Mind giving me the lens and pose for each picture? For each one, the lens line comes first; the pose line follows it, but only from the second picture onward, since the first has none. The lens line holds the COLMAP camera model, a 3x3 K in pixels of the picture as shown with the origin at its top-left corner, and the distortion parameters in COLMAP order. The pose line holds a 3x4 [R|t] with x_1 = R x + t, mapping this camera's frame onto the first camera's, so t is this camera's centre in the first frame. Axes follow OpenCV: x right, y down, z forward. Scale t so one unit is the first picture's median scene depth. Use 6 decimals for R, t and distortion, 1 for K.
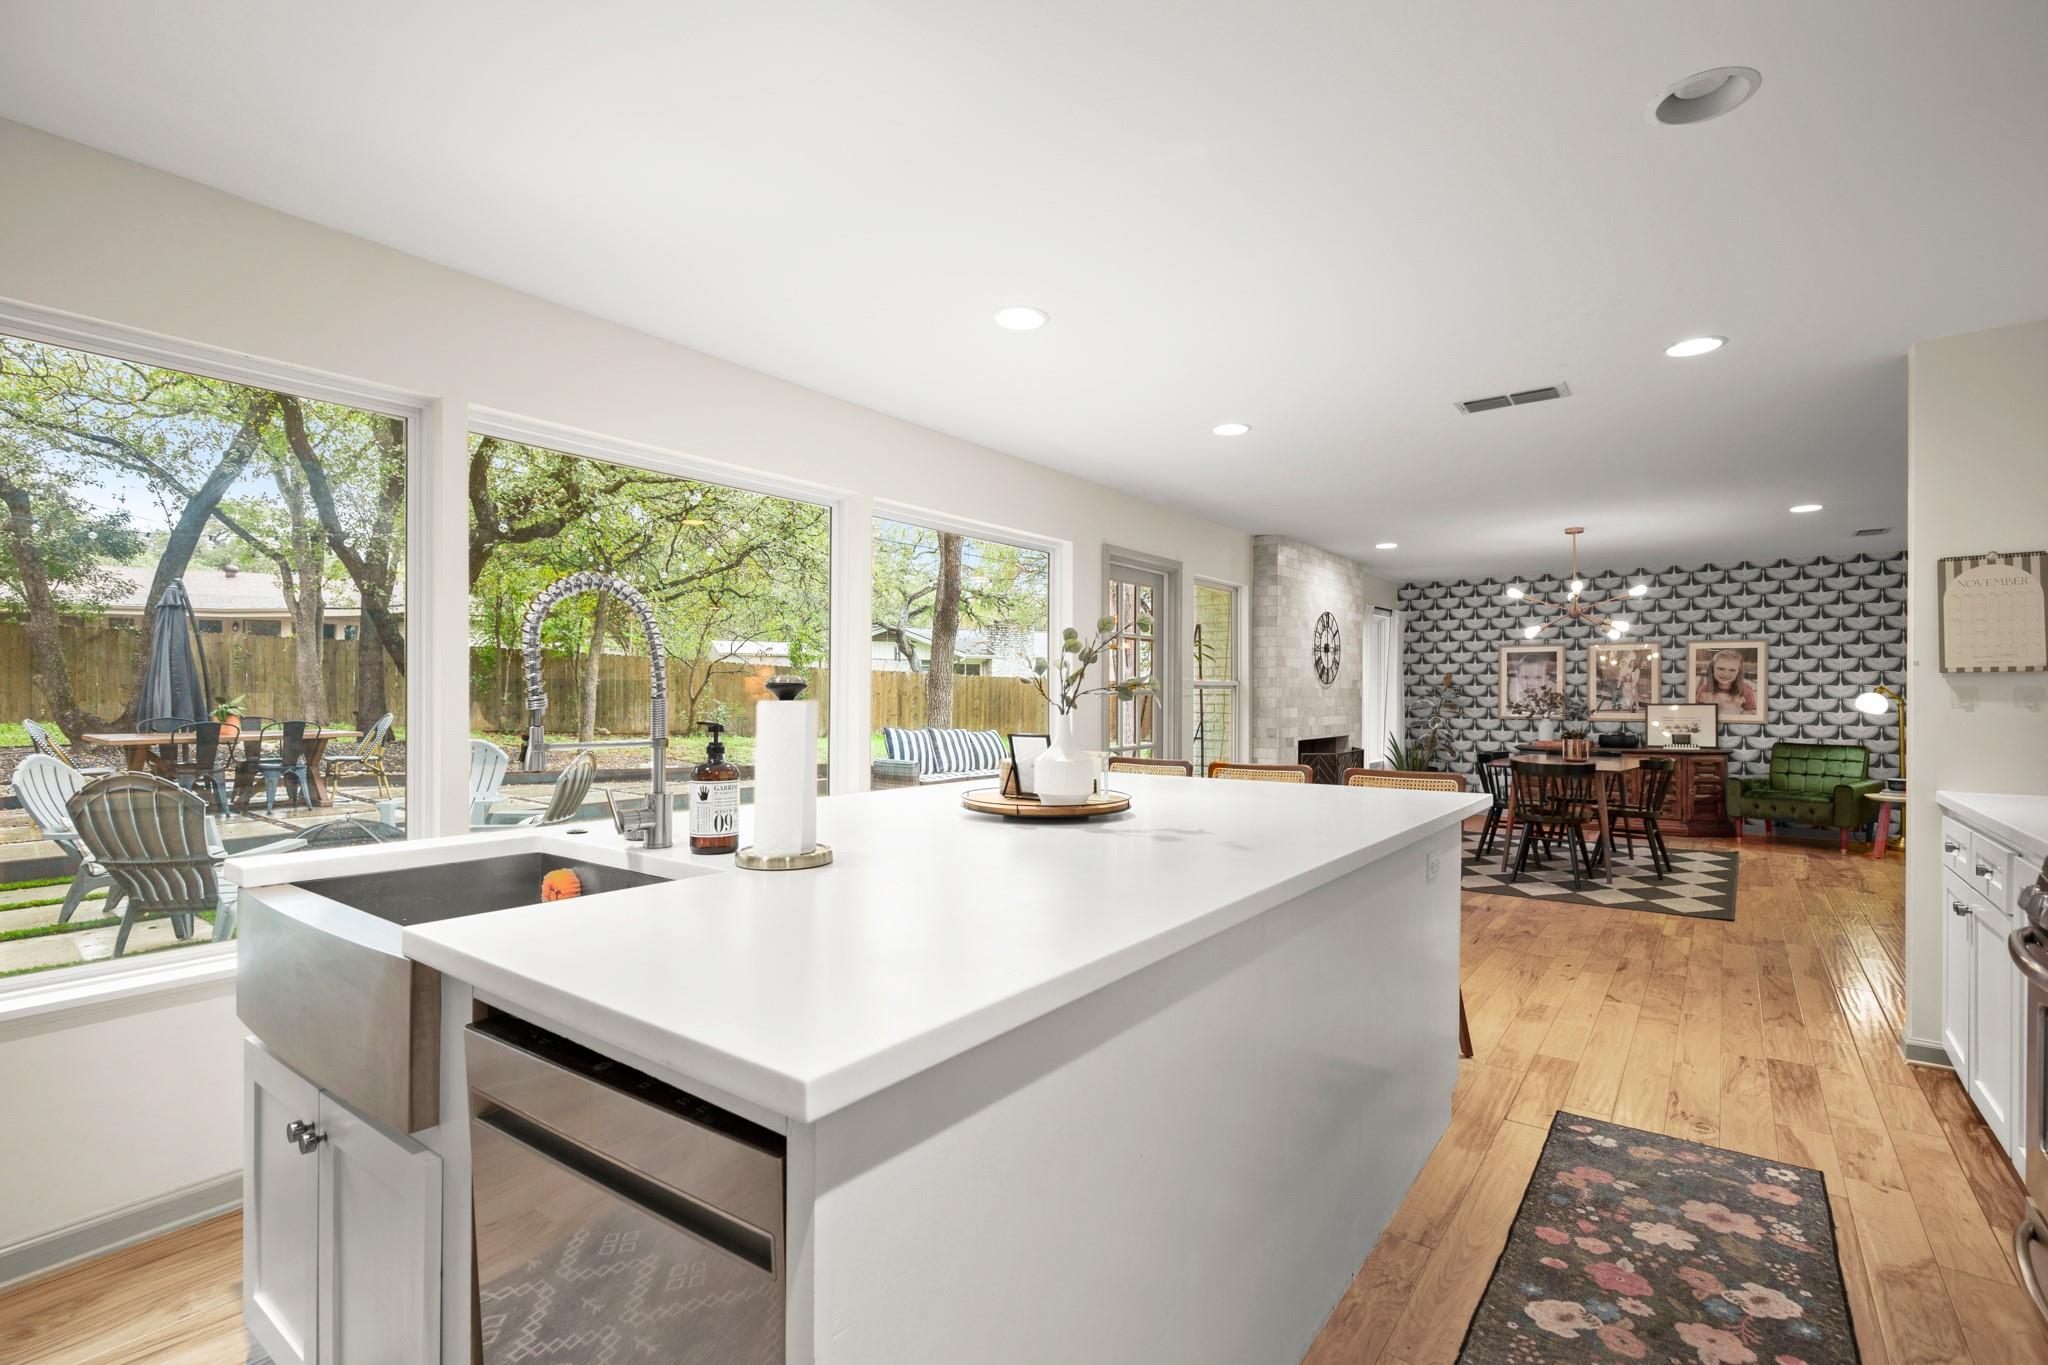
lens RADIAL K [[932.4, 0, 1030.0], [0, 932.4, 689.2], [0, 0, 1]] dist [0.001445, -0.000298]
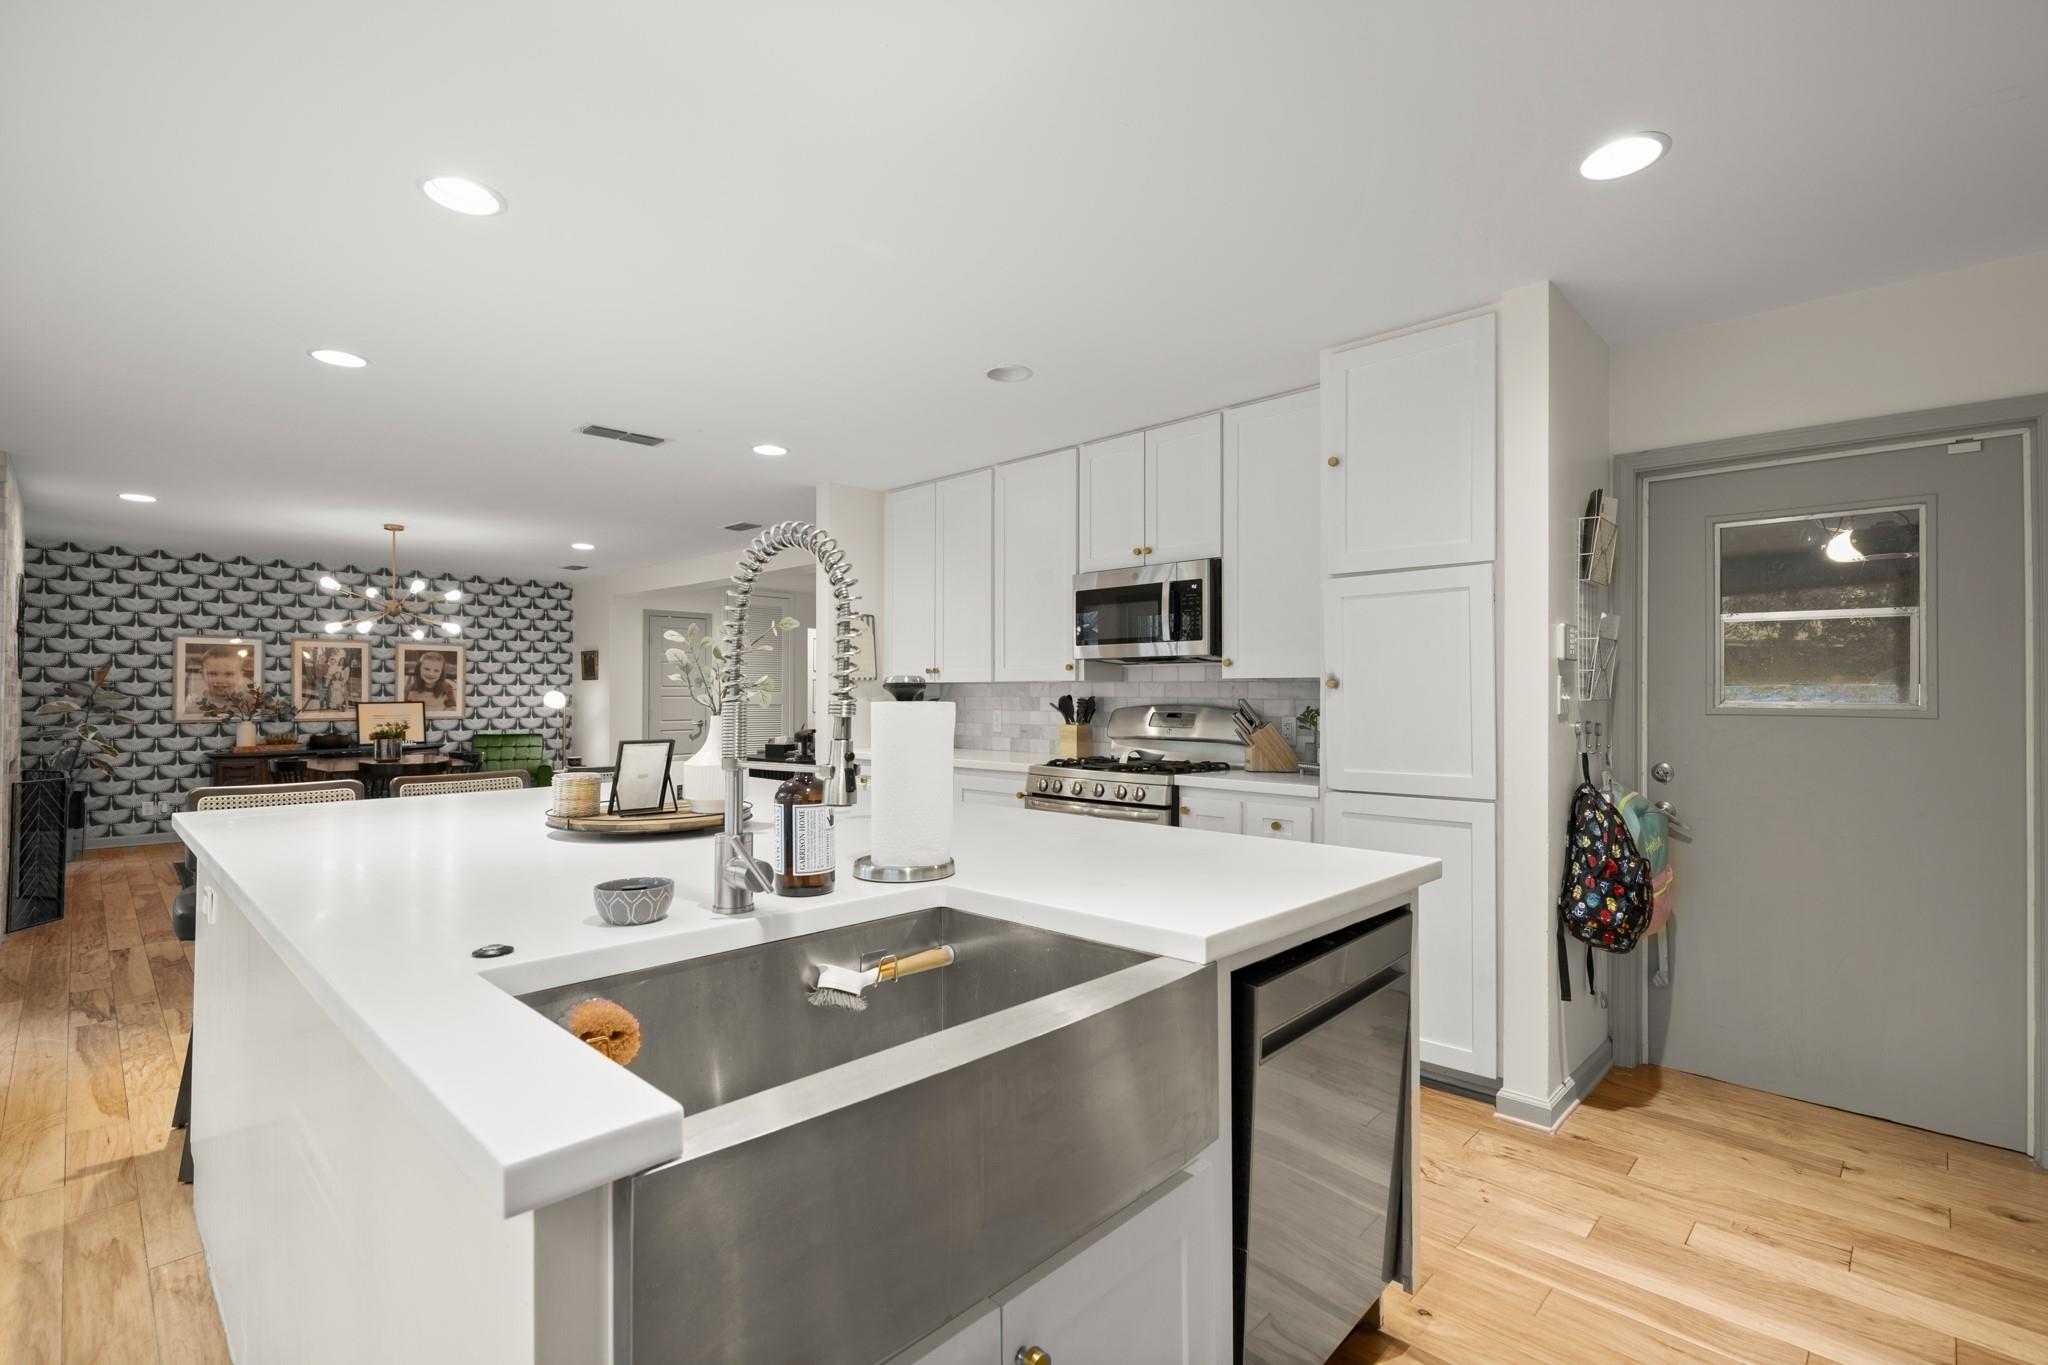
lens RADIAL K [[932.4, 0, 1029.3], [0, 932.4, 689.3], [0, 0, 1]] dist [0.001445, -0.000298]
pose [[0.133547, 0.001110, 0.991042, -0.244533], [-0.002849, 0.999996, -0.000736, 0.000189], [-0.991038, -0.002725, 0.133550, 0.168247]]
